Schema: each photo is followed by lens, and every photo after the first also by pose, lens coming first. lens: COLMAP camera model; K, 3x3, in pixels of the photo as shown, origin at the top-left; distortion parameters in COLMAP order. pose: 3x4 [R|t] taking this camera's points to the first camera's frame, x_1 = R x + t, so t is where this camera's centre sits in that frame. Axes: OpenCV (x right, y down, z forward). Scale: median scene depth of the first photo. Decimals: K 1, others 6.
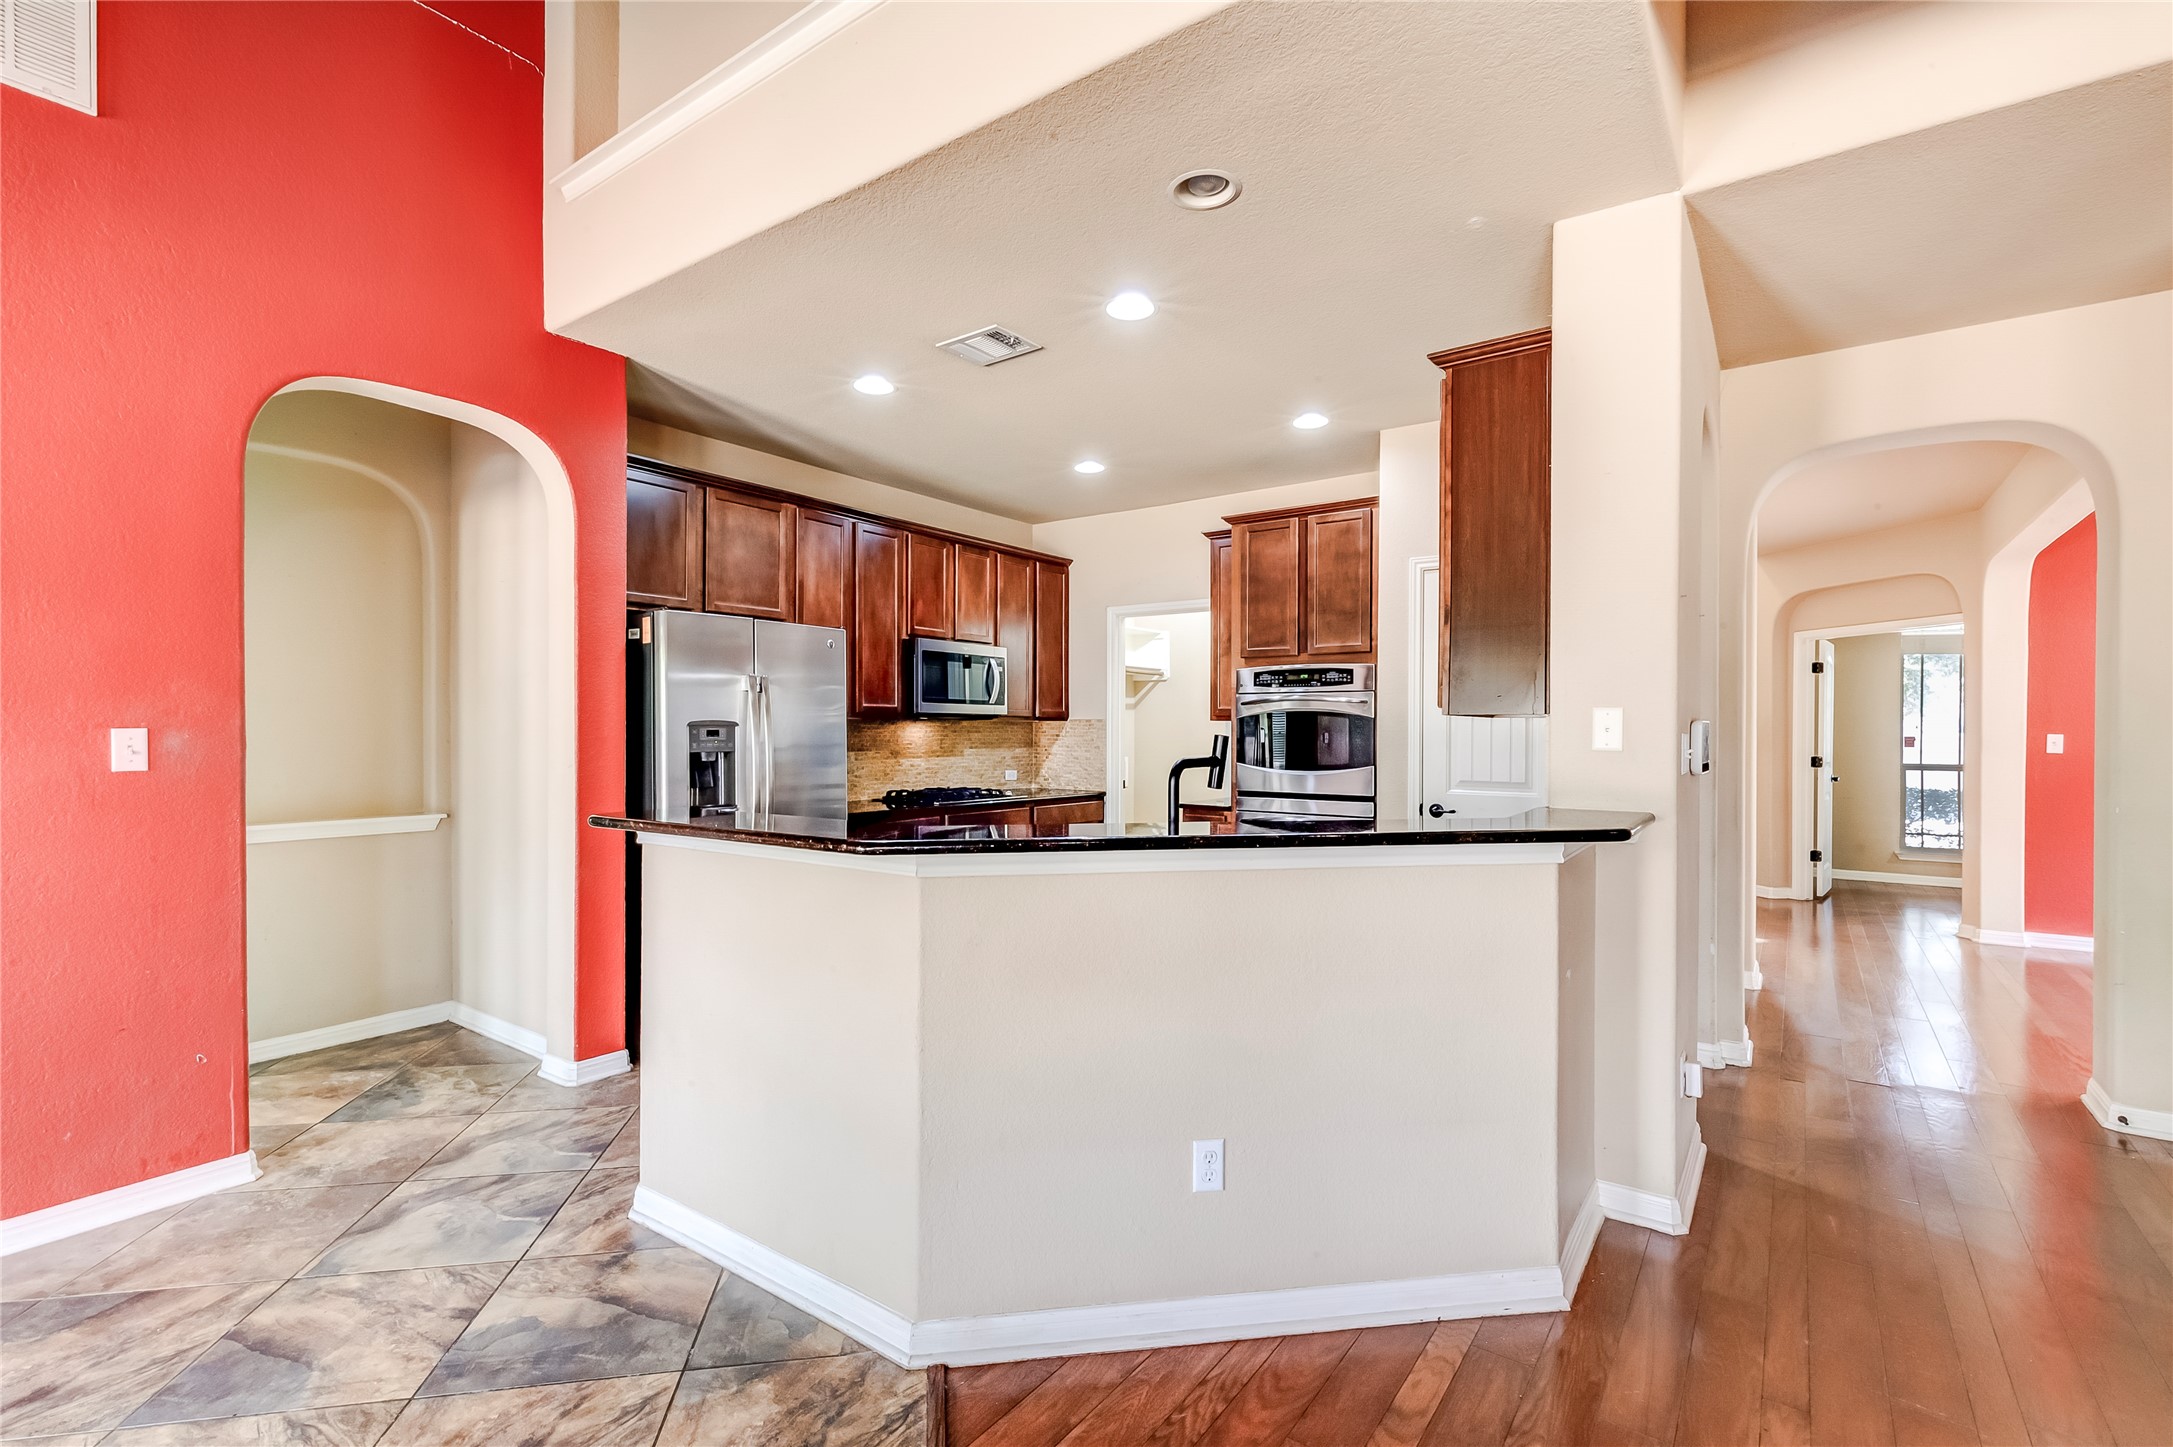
lens RADIAL K [[976.8, 0, 1085.7], [0, 976.8, 729.9], [0, 0, 1]] dist [0.005045, 0.000418]
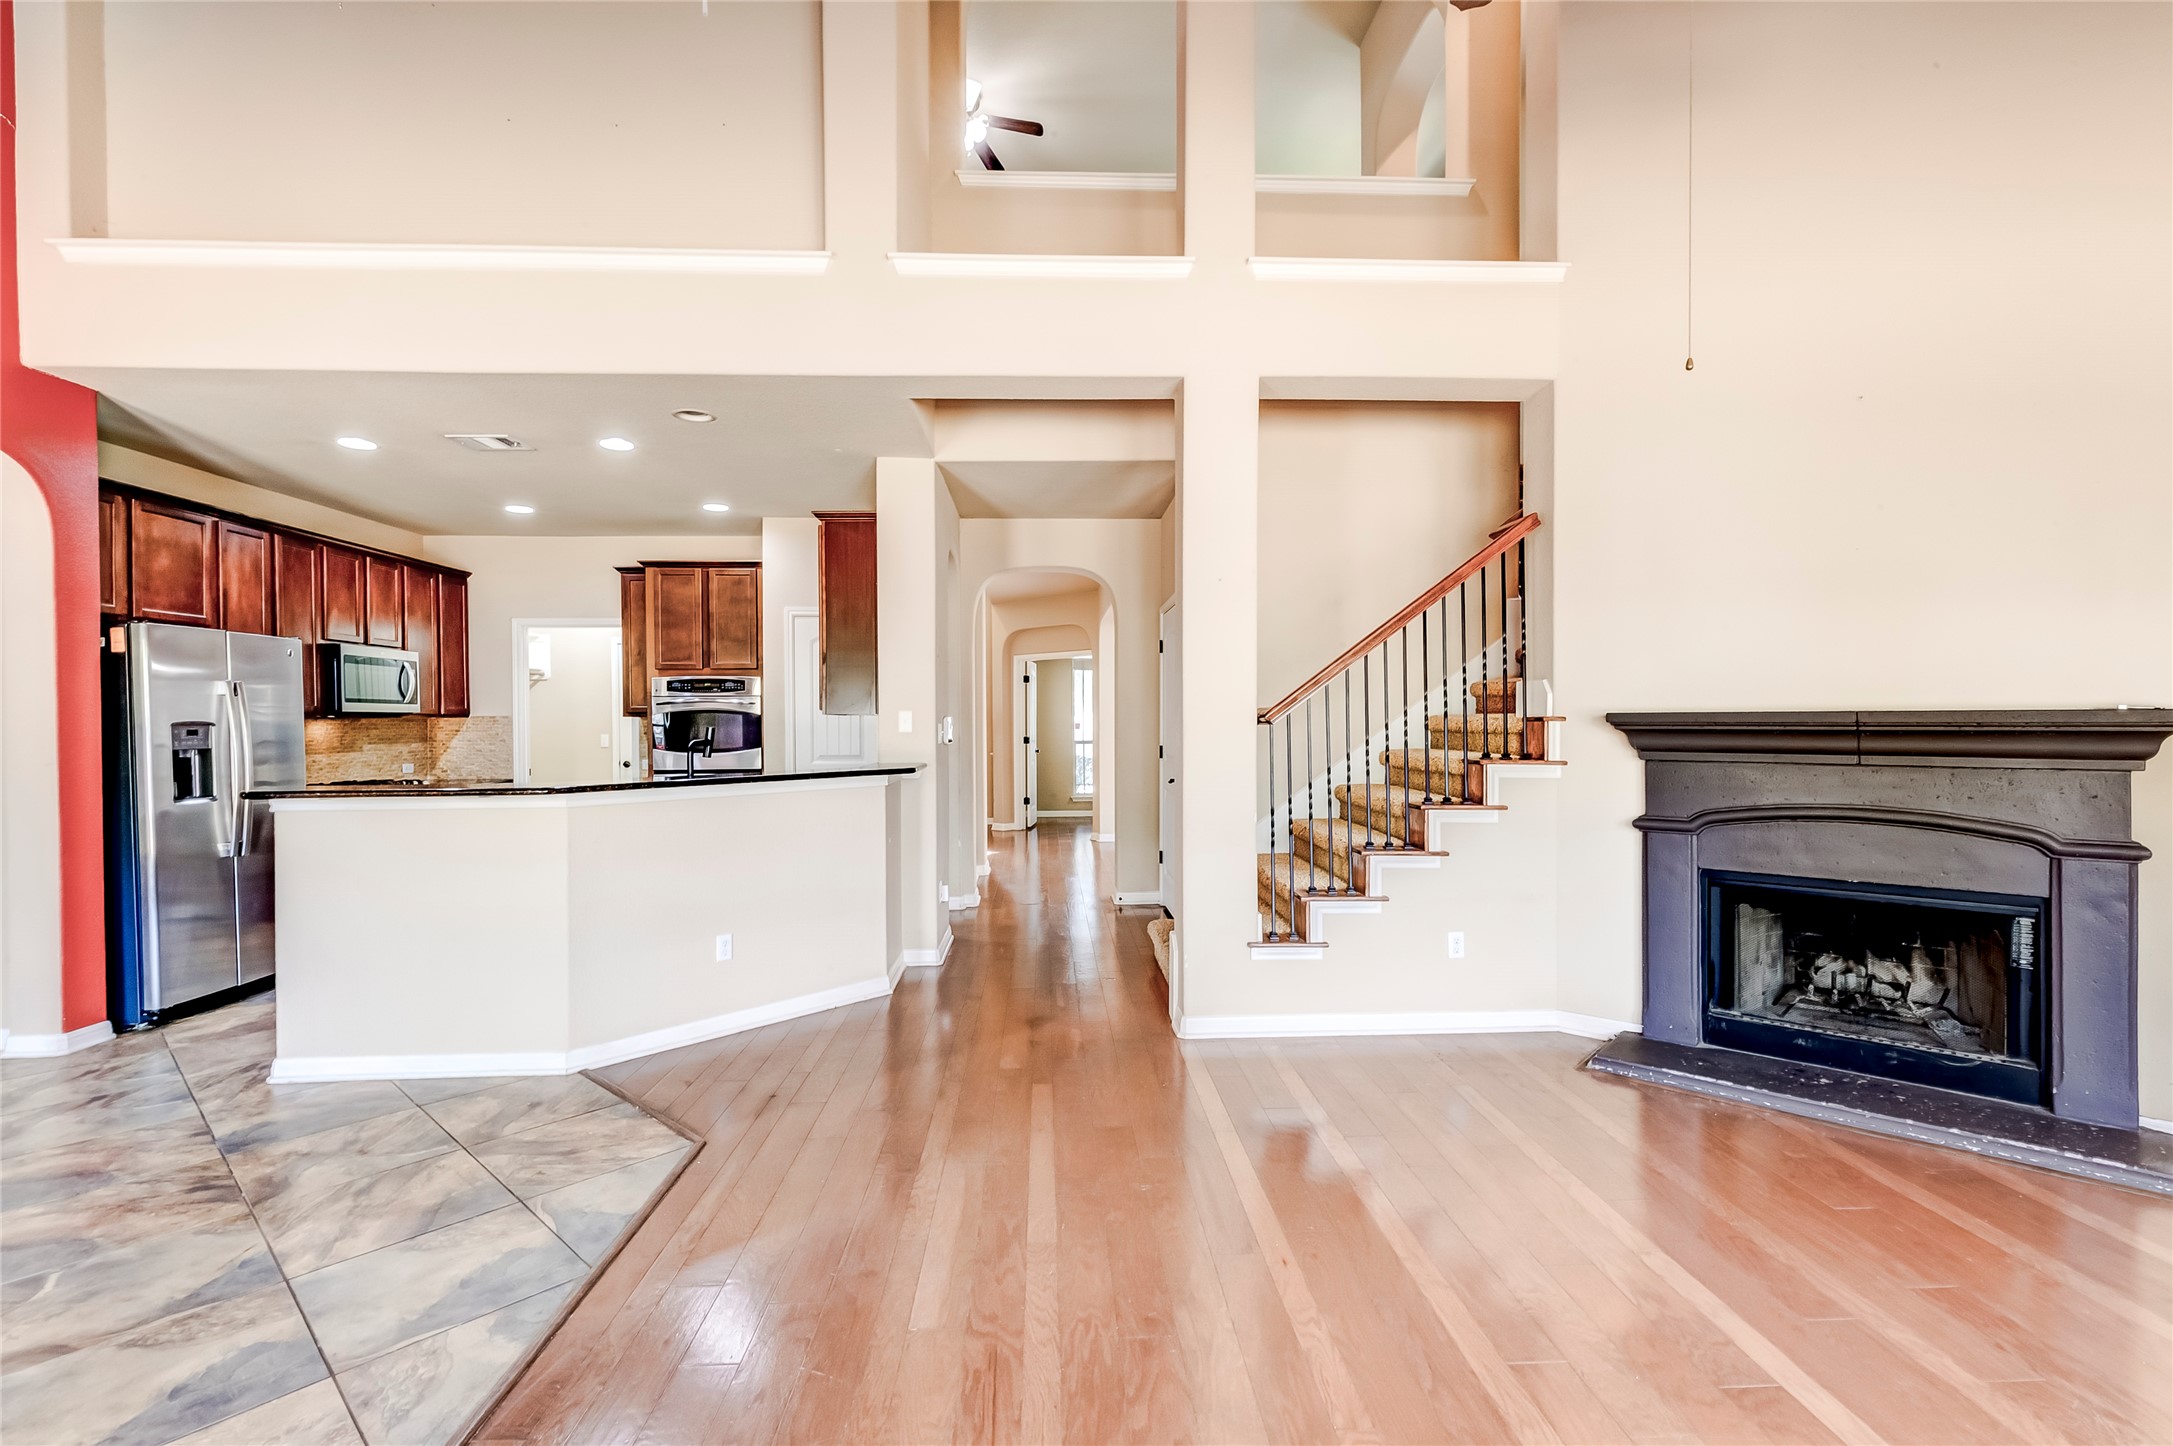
lens RADIAL K [[976.8, 0, 1087.9], [0, 976.8, 724.7], [0, 0, 1]] dist [0.005045, 0.000418]
pose [[0.781080, -0.012222, 0.624311, -0.220301], [0.010149, 0.999925, 0.006877, -0.002427], [-0.624348, 0.000964, 0.781146, -0.414378]]
